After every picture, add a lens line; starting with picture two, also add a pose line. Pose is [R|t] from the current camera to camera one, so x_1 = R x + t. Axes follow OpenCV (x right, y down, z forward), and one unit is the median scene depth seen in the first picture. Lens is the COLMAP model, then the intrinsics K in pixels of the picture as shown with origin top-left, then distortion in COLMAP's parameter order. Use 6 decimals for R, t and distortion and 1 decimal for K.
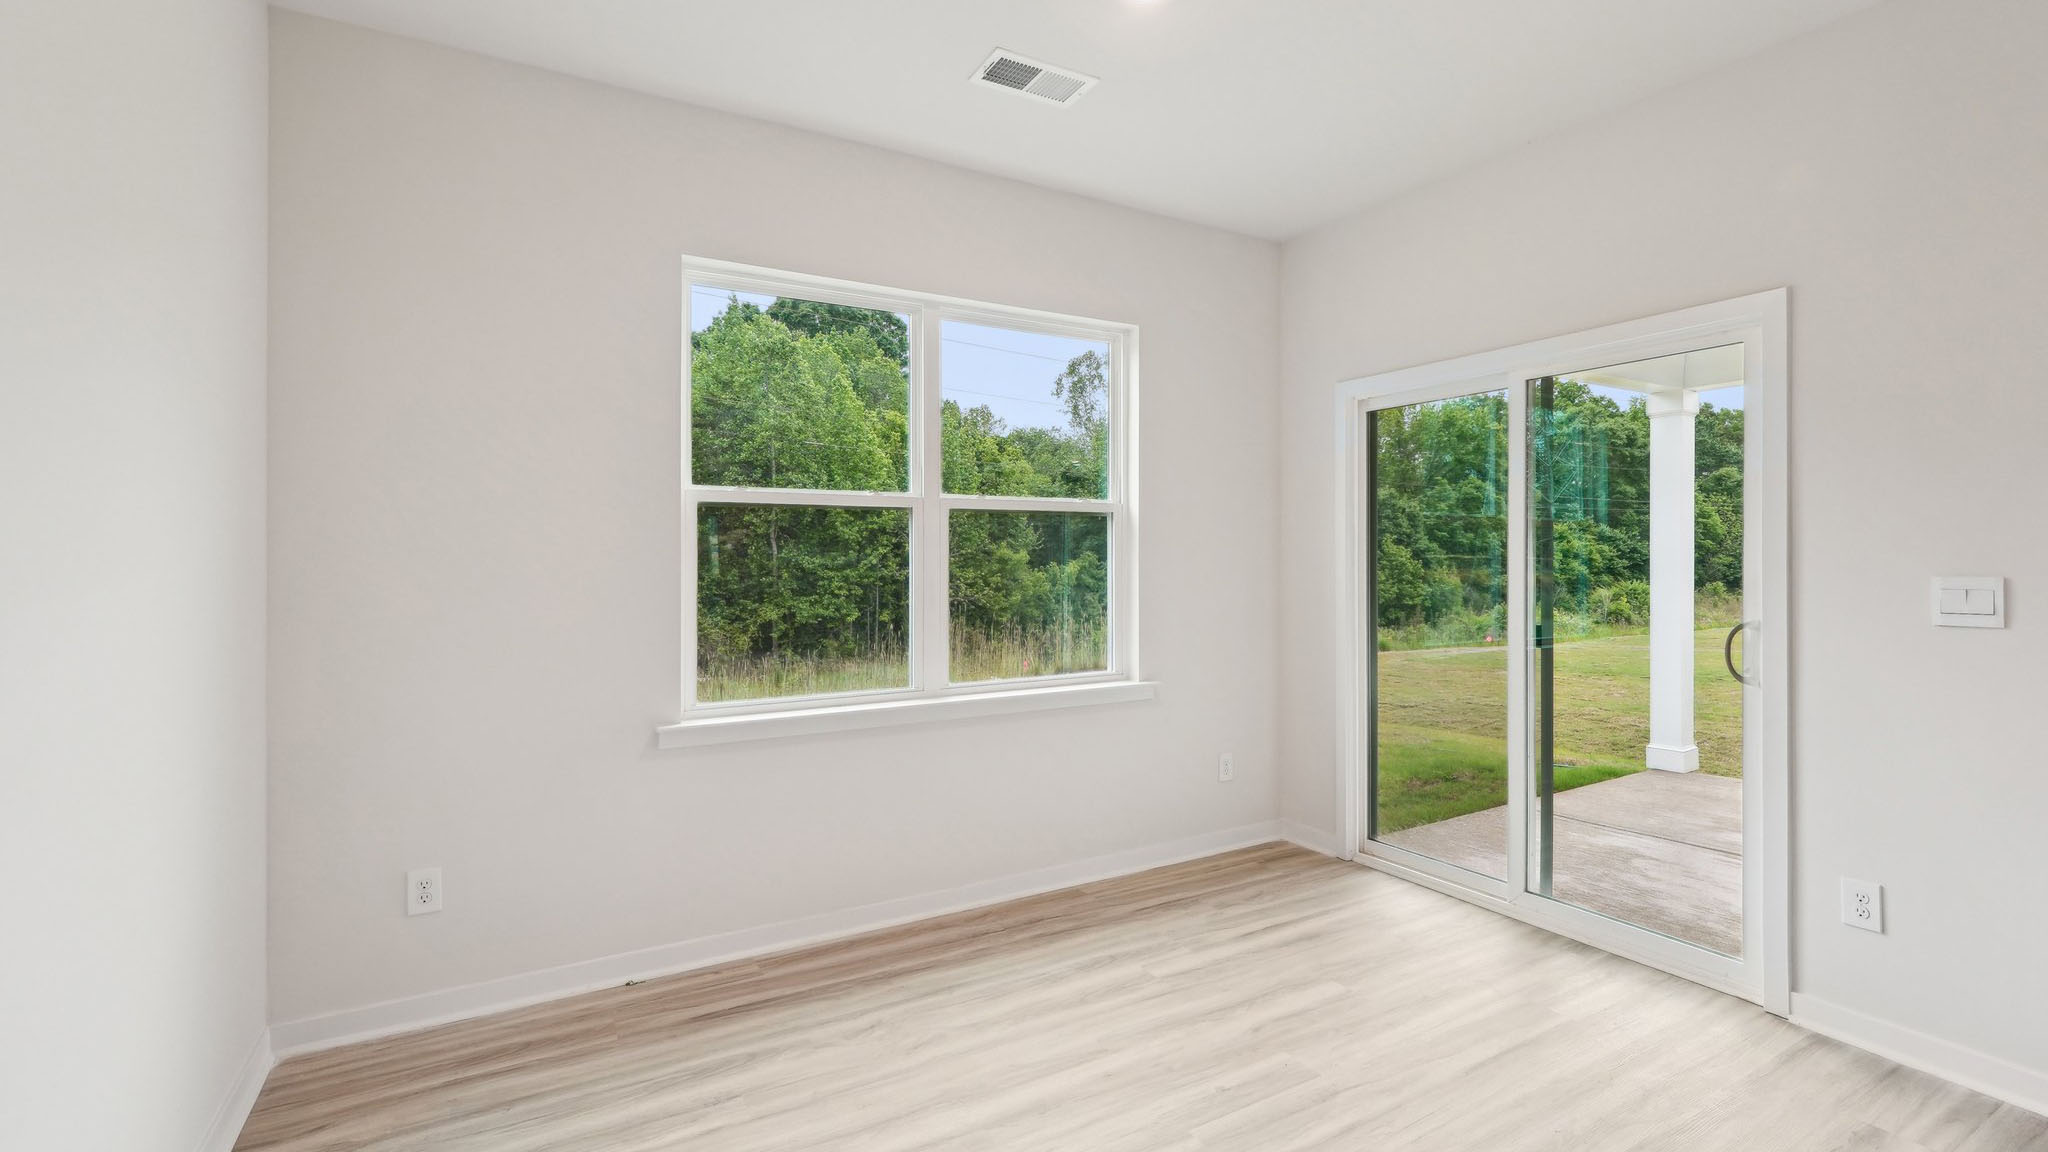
lens RADIAL K [[895.4, 0, 1039.0], [0, 895.4, 561.7], [0, 0, 1]] dist [-0.009350, 0.005323]
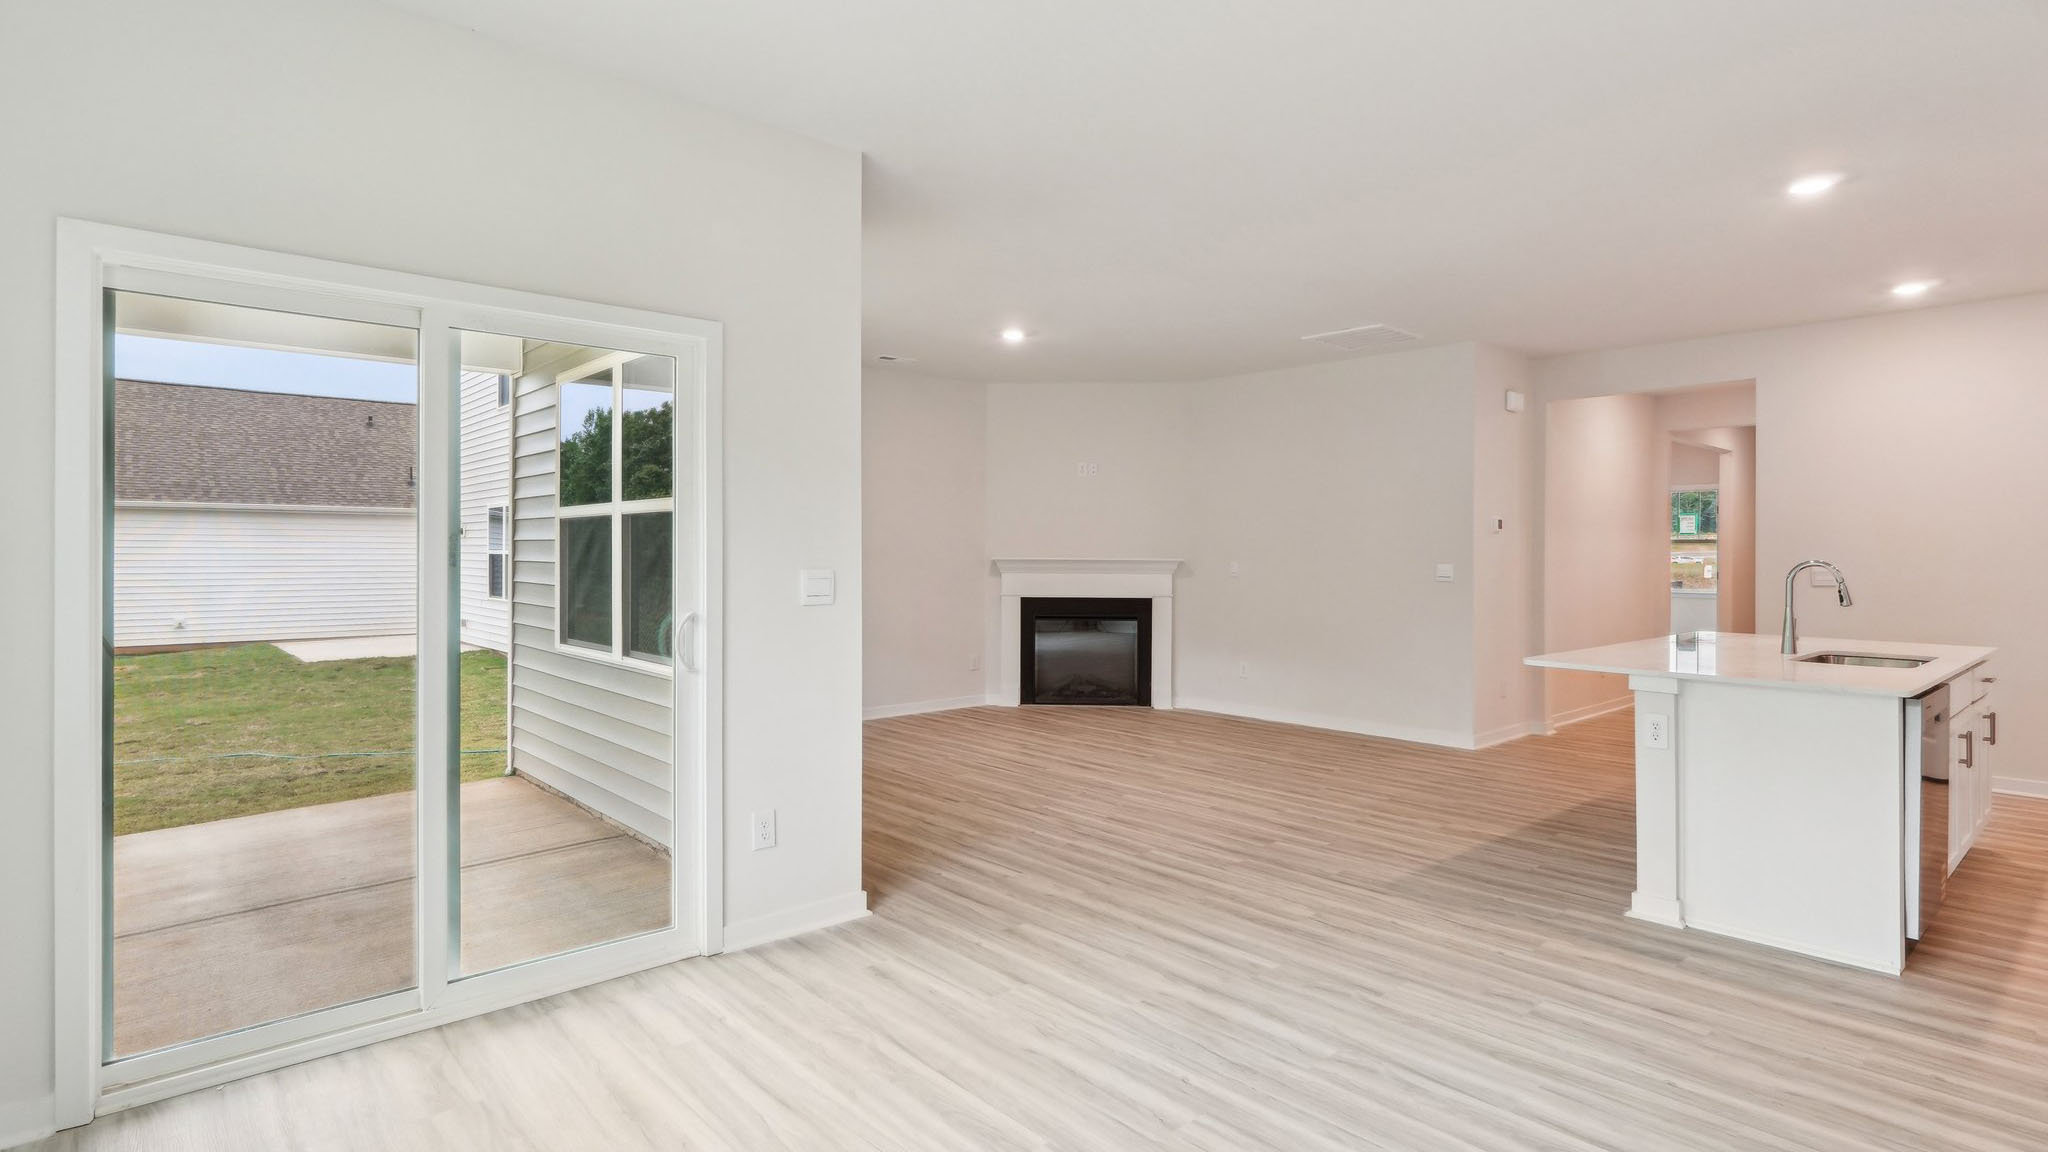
lens RADIAL K [[1023.0, 0, 1020.7], [0, 1023.0, 560.3], [0, 0, 1]] dist [-0.015723, 0.006297]
pose [[-0.192585, -0.005778, 0.981263, -0.026561], [-0.001259, 0.999983, 0.005641, -0.000326], [-0.981280, -0.000149, -0.192589, 0.043238]]
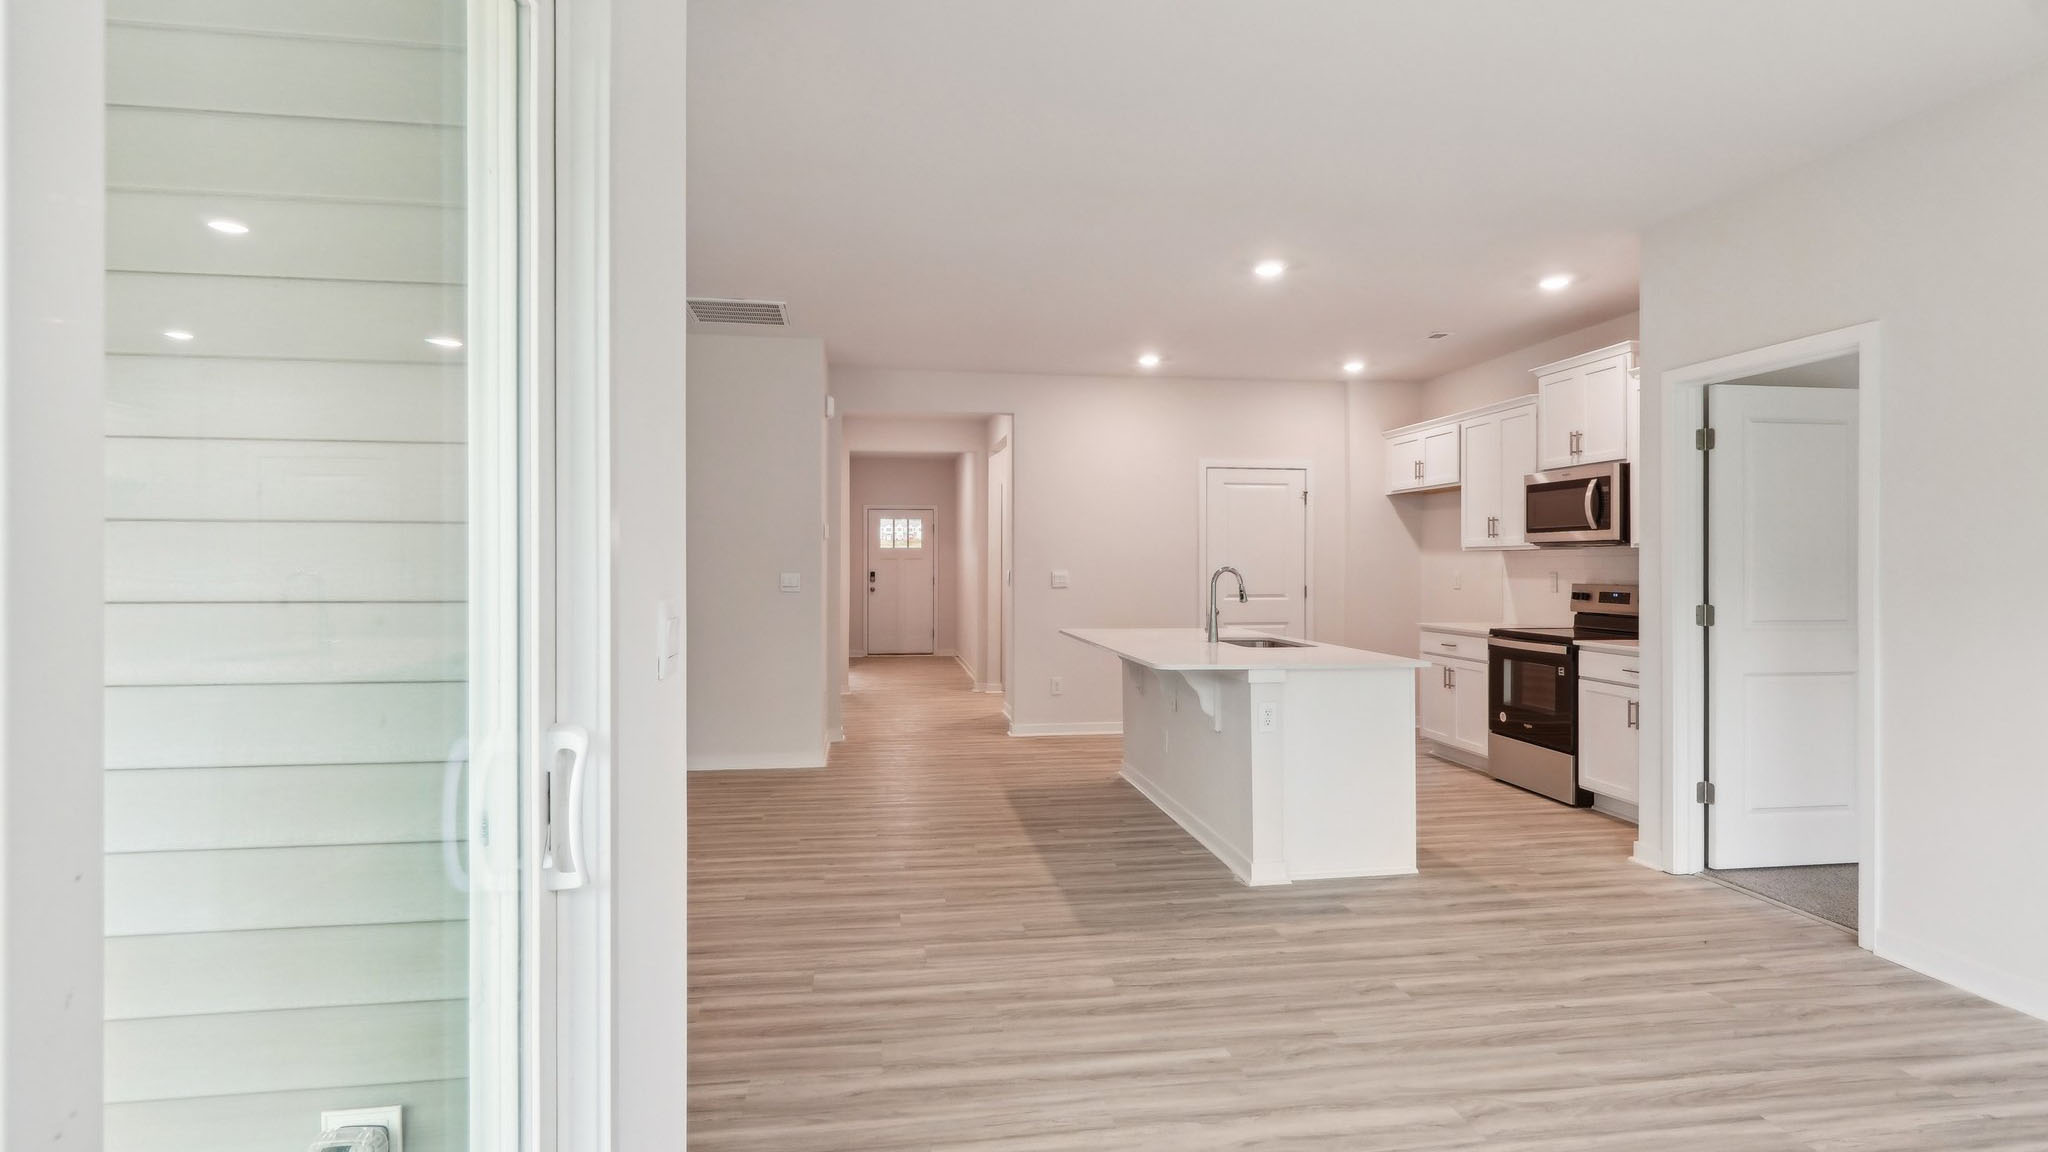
lens RADIAL K [[1023.0, 0, 1018.9], [0, 1023.0, 564.4], [0, 0, 1]] dist [-0.015723, 0.006297]
pose [[-0.925390, 0.001535, 0.379013, 0.019603], [0.002746, 0.999993, 0.002656, -0.000456], [-0.379006, 0.003499, -0.925388, 0.067478]]
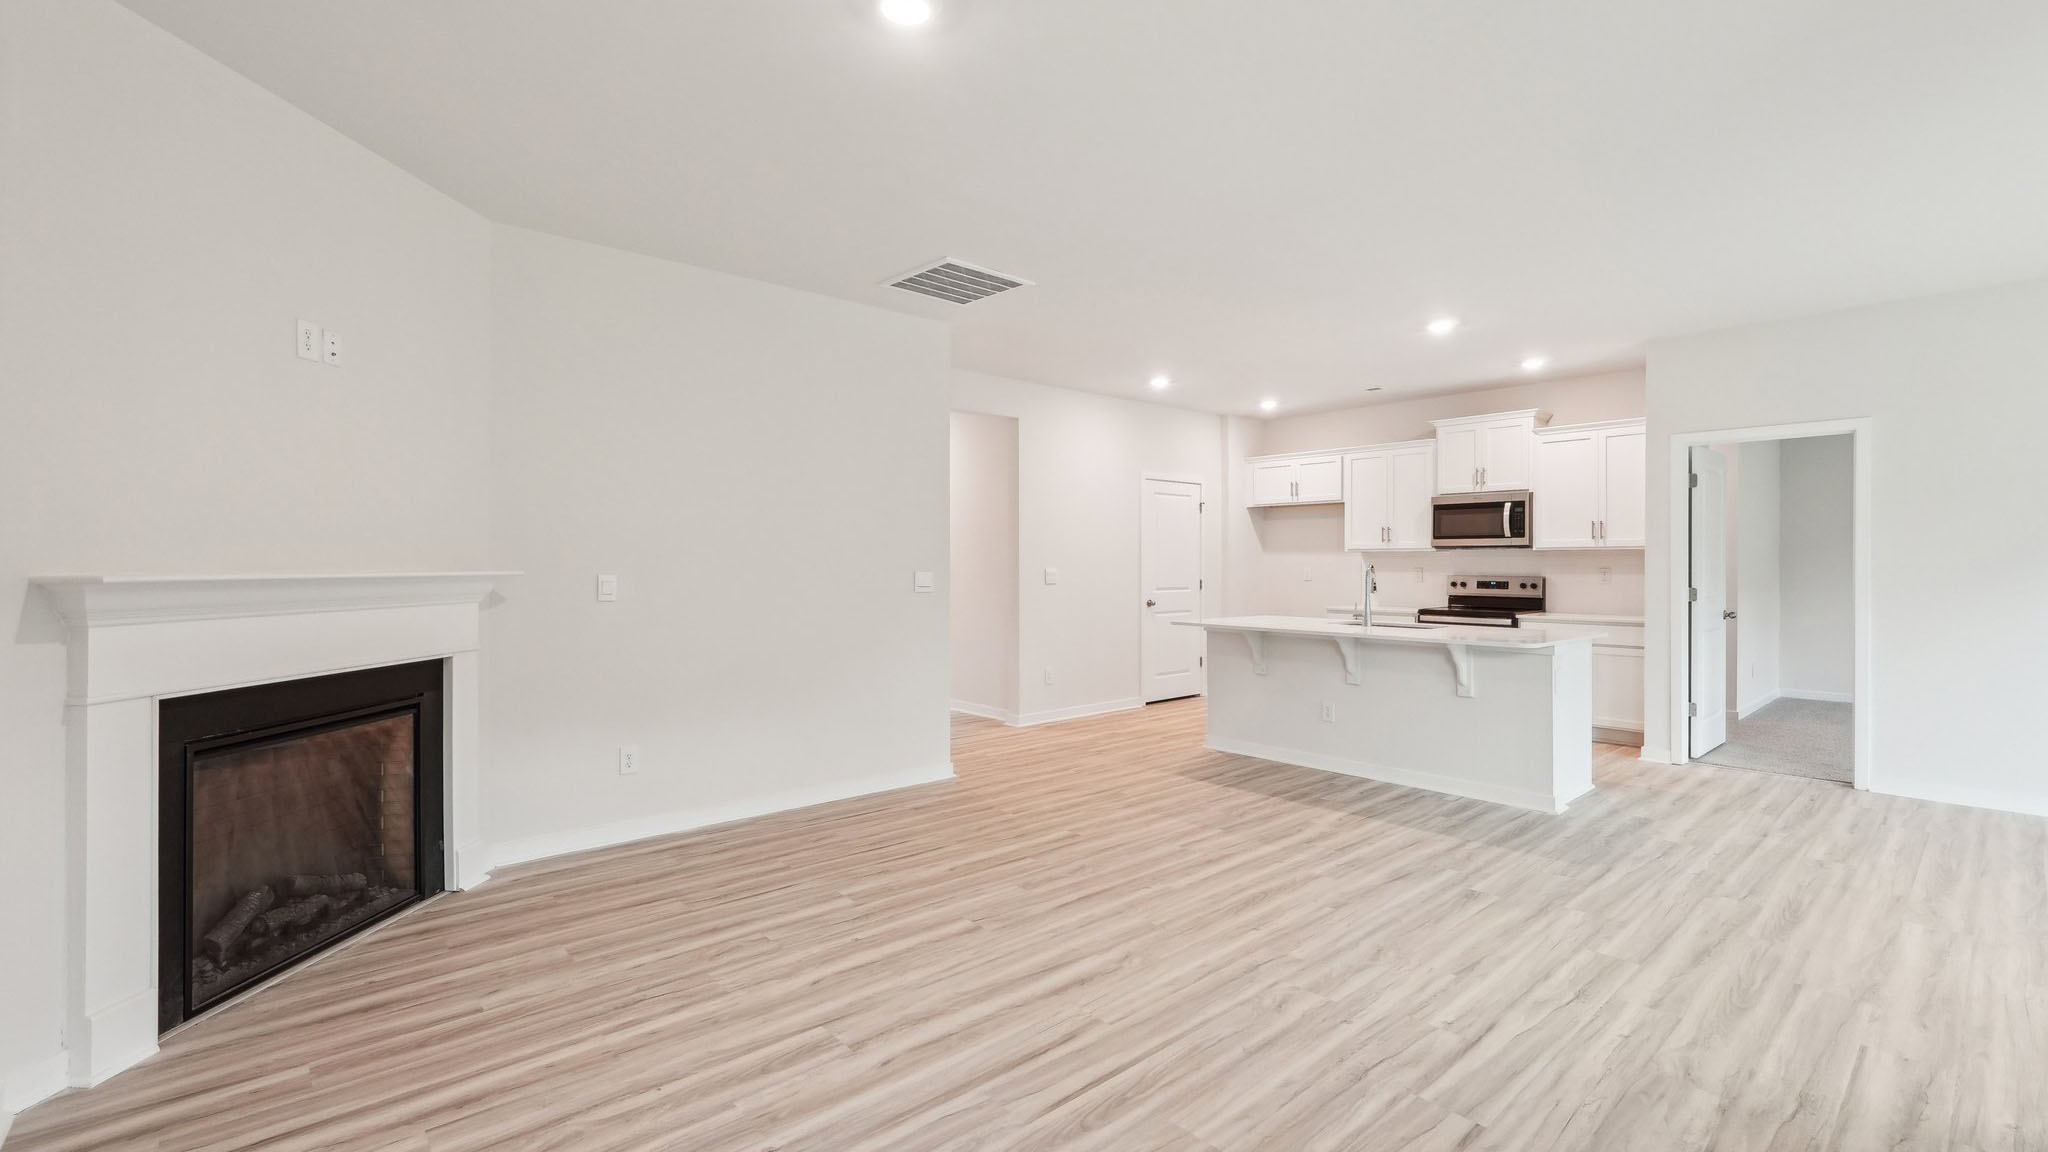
lens RADIAL K [[895.4, 0, 1020.3], [0, 895.4, 568.5], [0, 0, 1]] dist [-0.009350, 0.005323]
pose [[-0.981573, 0.004001, -0.191047, 0.099230], [0.002043, 0.999943, 0.010445, -0.000561], [0.191078, 0.009862, -0.981525, 0.063665]]
